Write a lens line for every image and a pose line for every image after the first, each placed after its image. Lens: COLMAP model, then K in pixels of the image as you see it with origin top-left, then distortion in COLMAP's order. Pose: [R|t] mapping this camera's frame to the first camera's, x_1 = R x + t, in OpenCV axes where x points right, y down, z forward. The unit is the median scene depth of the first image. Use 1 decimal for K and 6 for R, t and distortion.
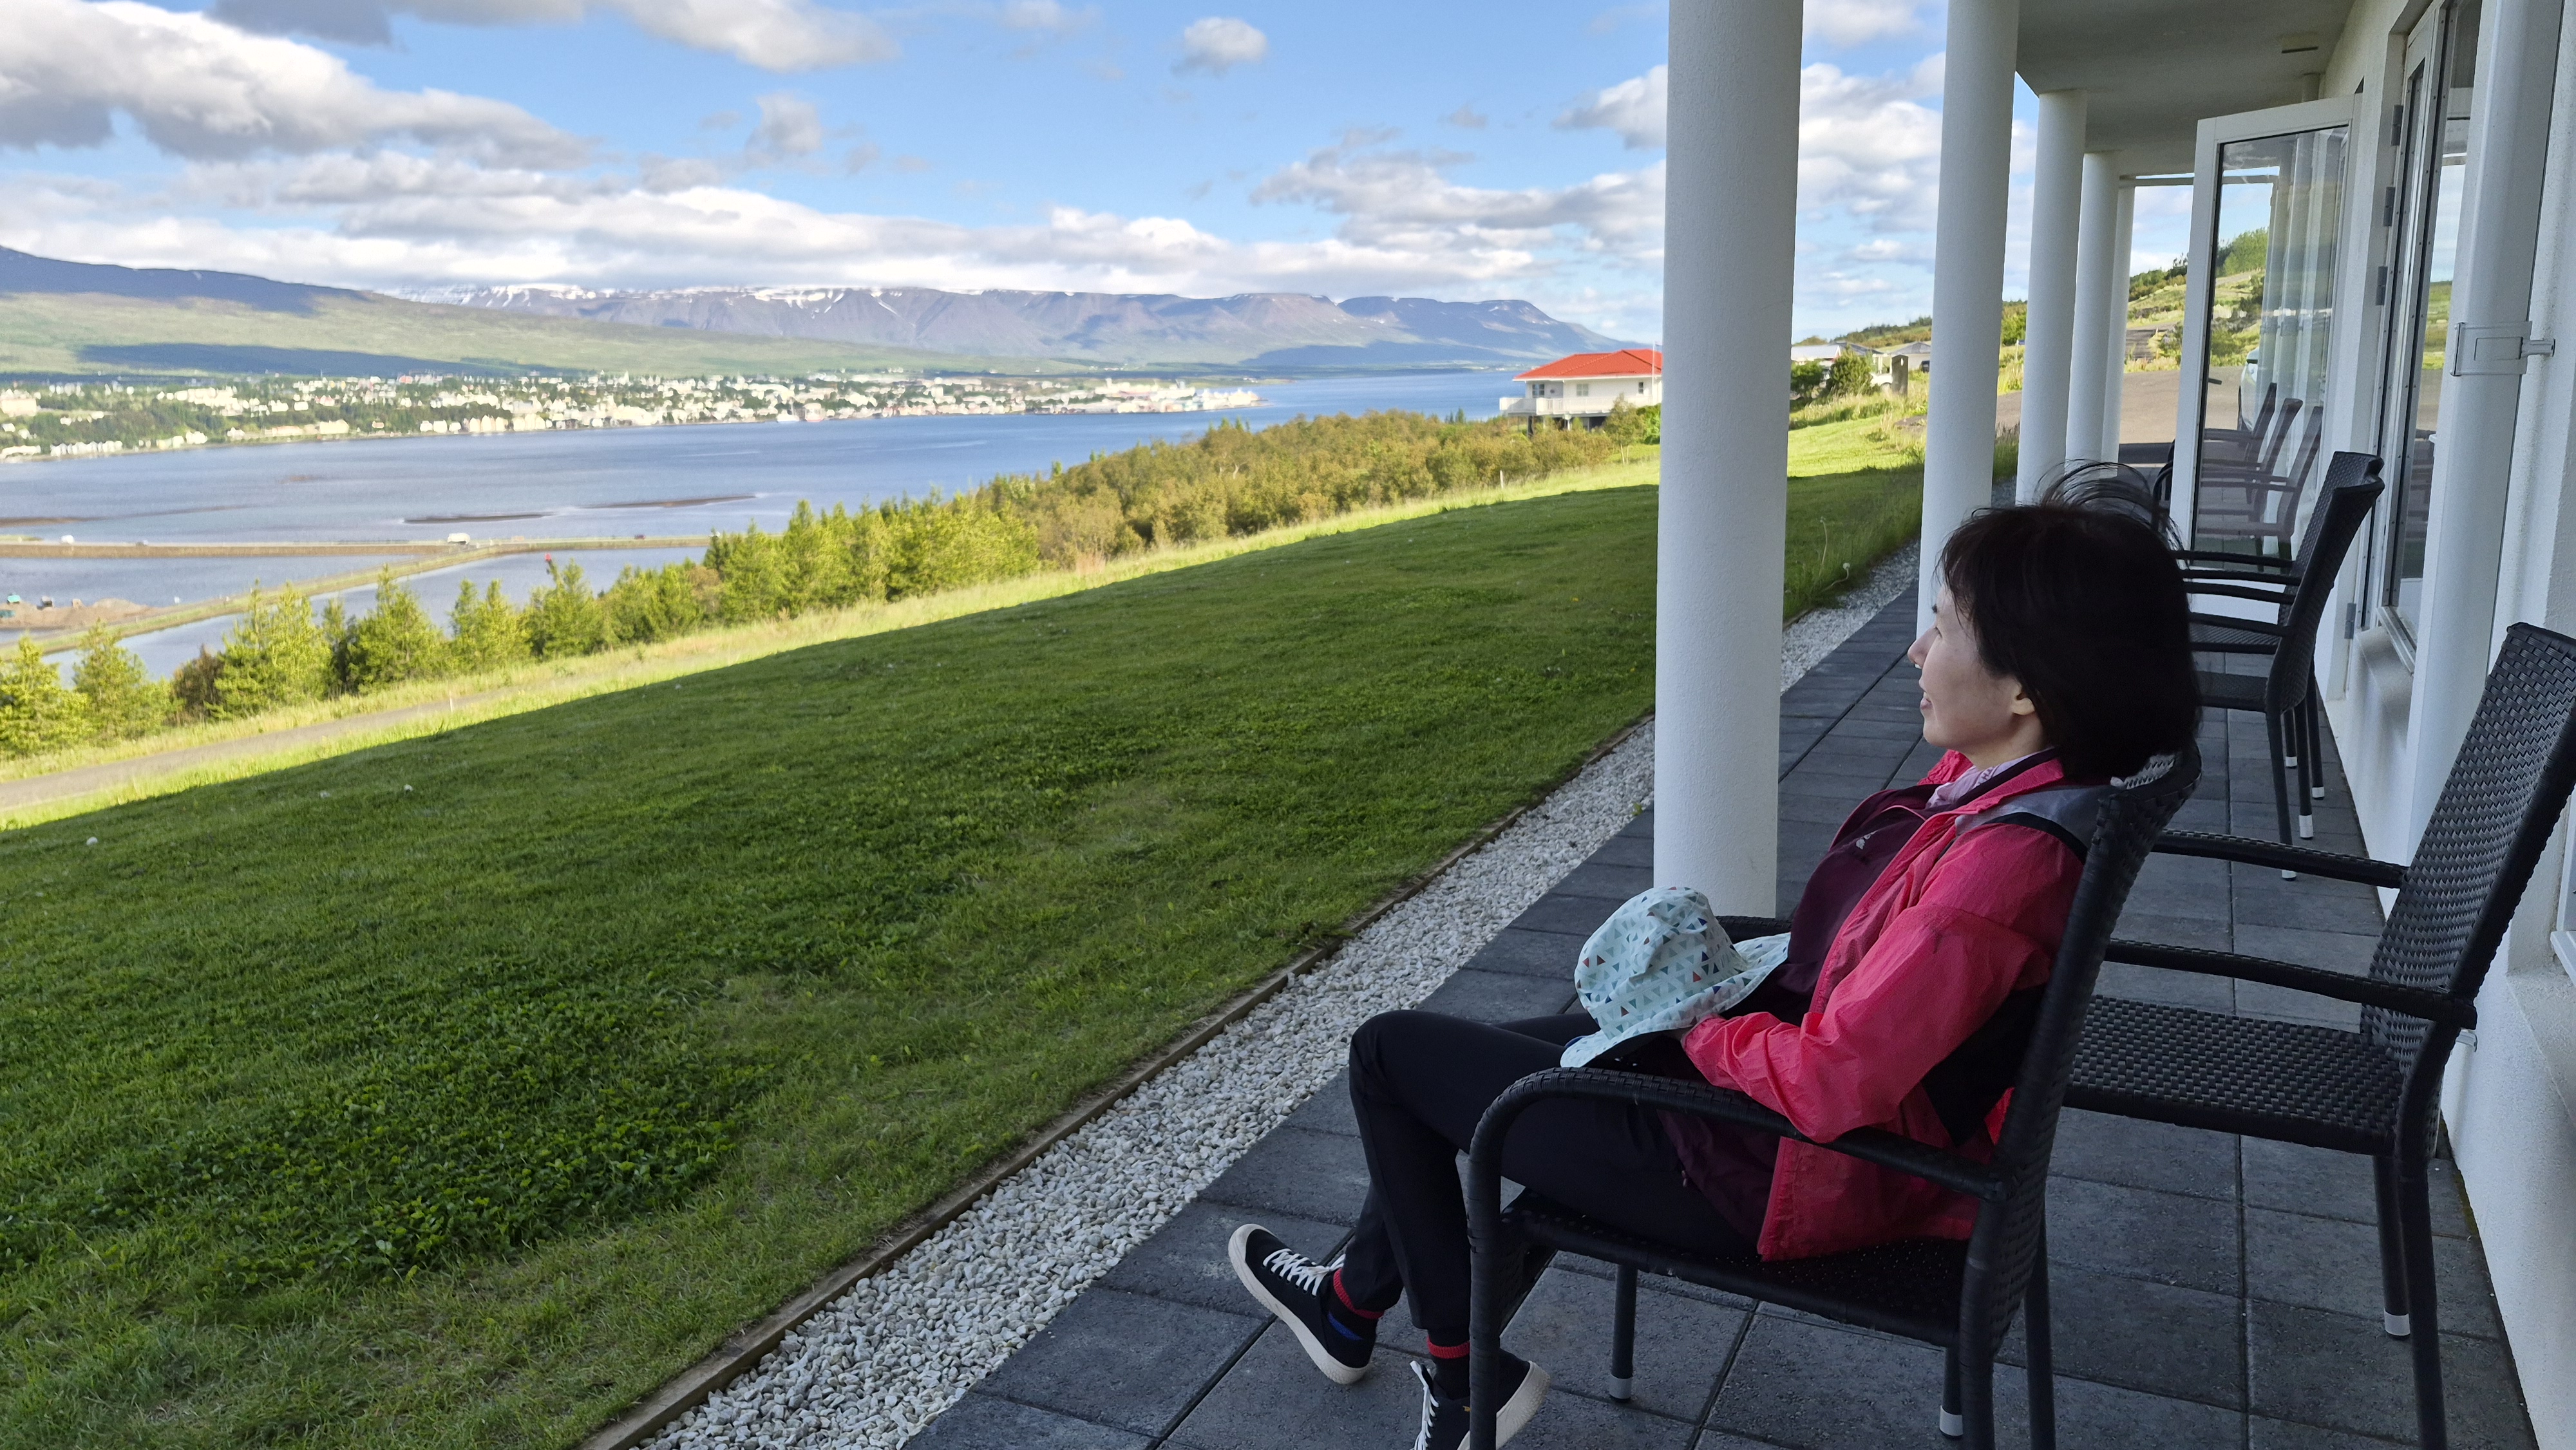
lens RADIAL K [[1805.2, 0, 1288.0], [0, 1805.2, 725.0], [0, 0, 1]] dist [0.104994, -0.001173]
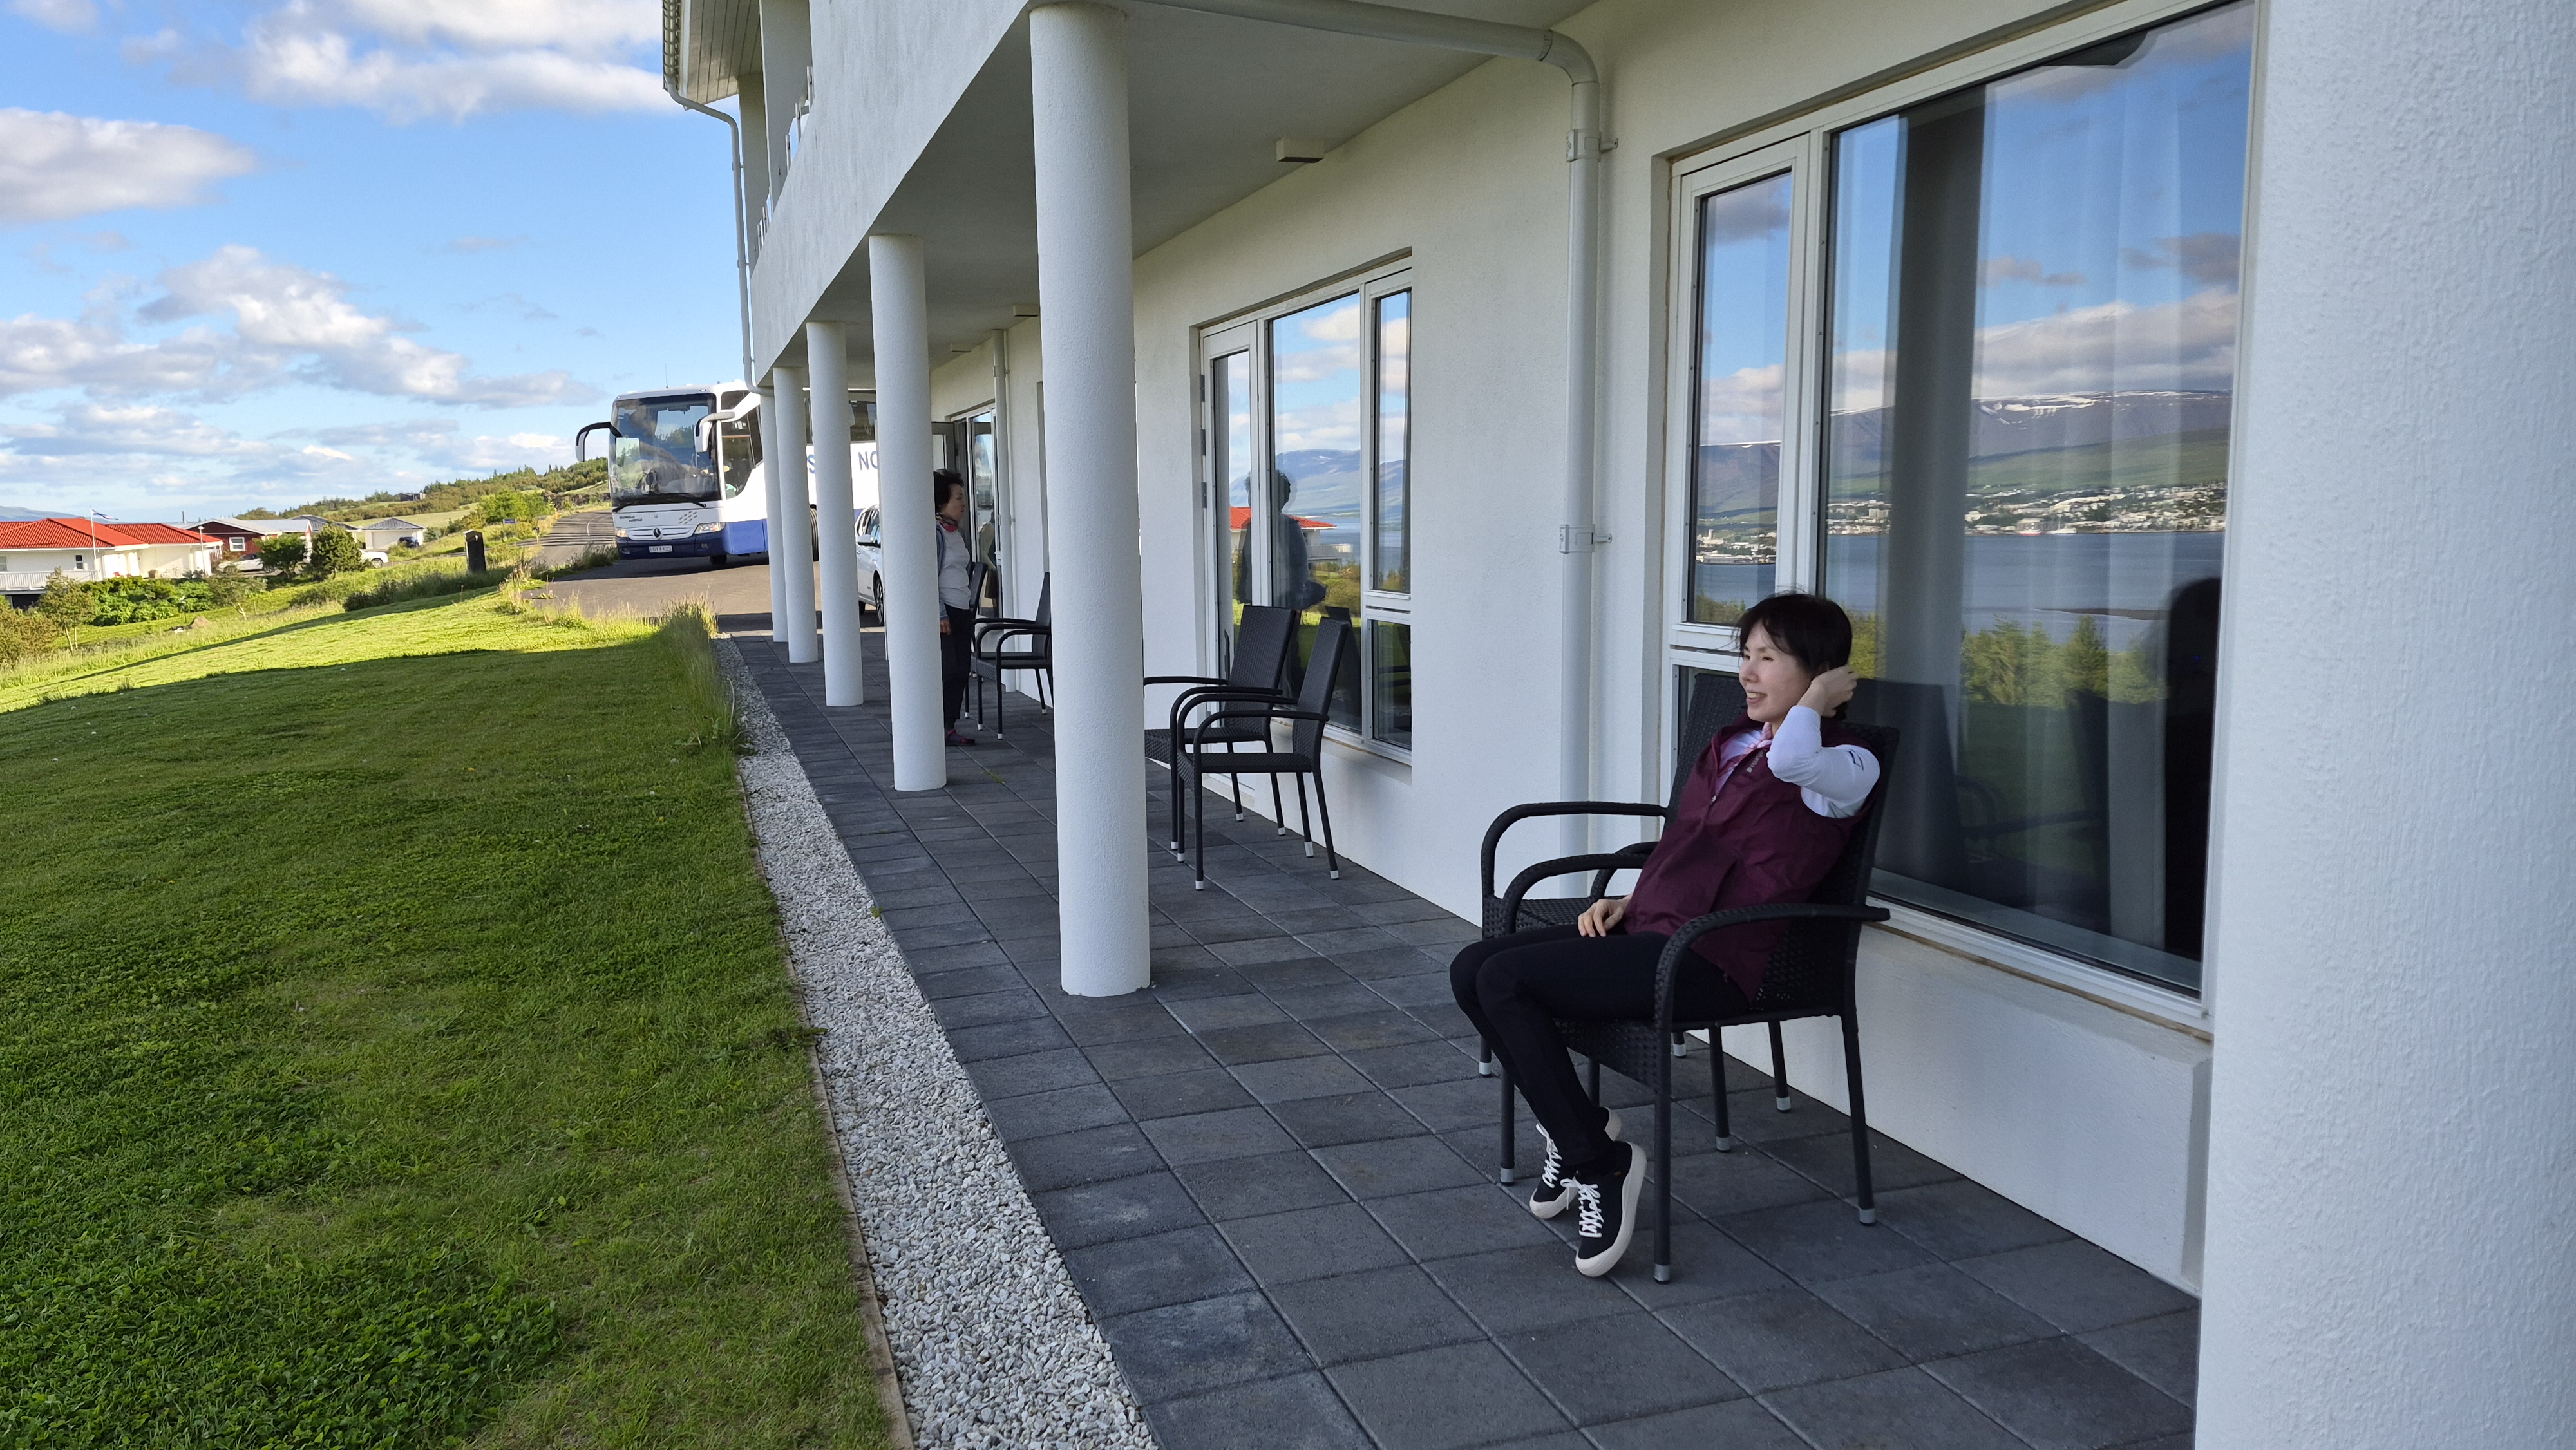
lens RADIAL K [[1805.2, 0, 1288.0], [0, 1805.2, 725.0], [0, 0, 1]] dist [0.104994, -0.001173]
pose [[0.706427, -0.068126, 0.704500, -0.500752], [0.135007, 0.990052, -0.039637, 0.011842], [-0.694791, 0.123113, 0.708597, -0.021828]]
